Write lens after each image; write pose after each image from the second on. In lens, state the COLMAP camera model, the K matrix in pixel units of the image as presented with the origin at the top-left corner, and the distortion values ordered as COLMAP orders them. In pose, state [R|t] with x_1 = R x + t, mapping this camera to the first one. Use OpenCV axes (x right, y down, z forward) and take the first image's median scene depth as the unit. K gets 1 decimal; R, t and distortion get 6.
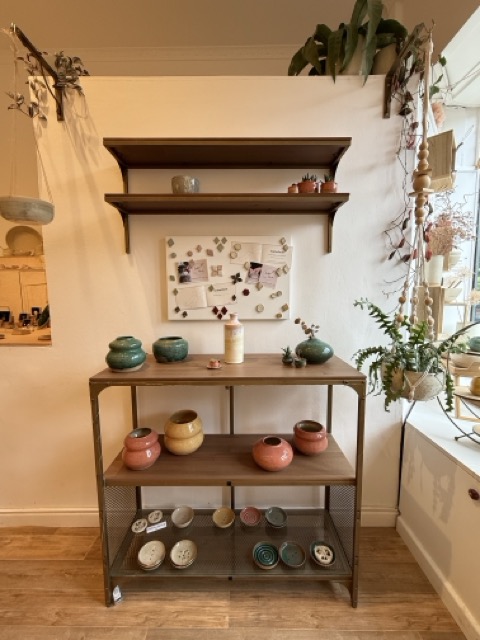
lens RADIAL K [[262.5, 0, 240.0], [0, 262.5, 320.0], [0, 0, 1]] dist [0.000222, -0.000182]
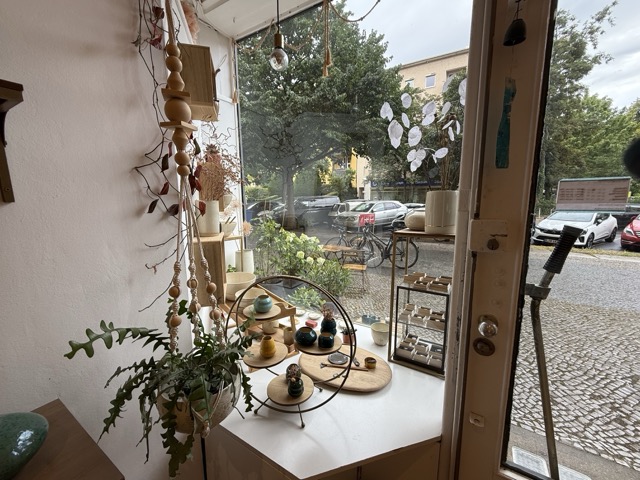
lens RADIAL K [[262.5, 0, 320.0], [0, 262.5, 240.0], [0, 0, 1]] dist [0.000222, -0.000182]
pose [[0.519927, -0.131802, 0.843981, 0.234543], [0.080558, 0.991187, 0.105163, -0.202007], [-0.850403, 0.013313, 0.525963, 0.303552]]
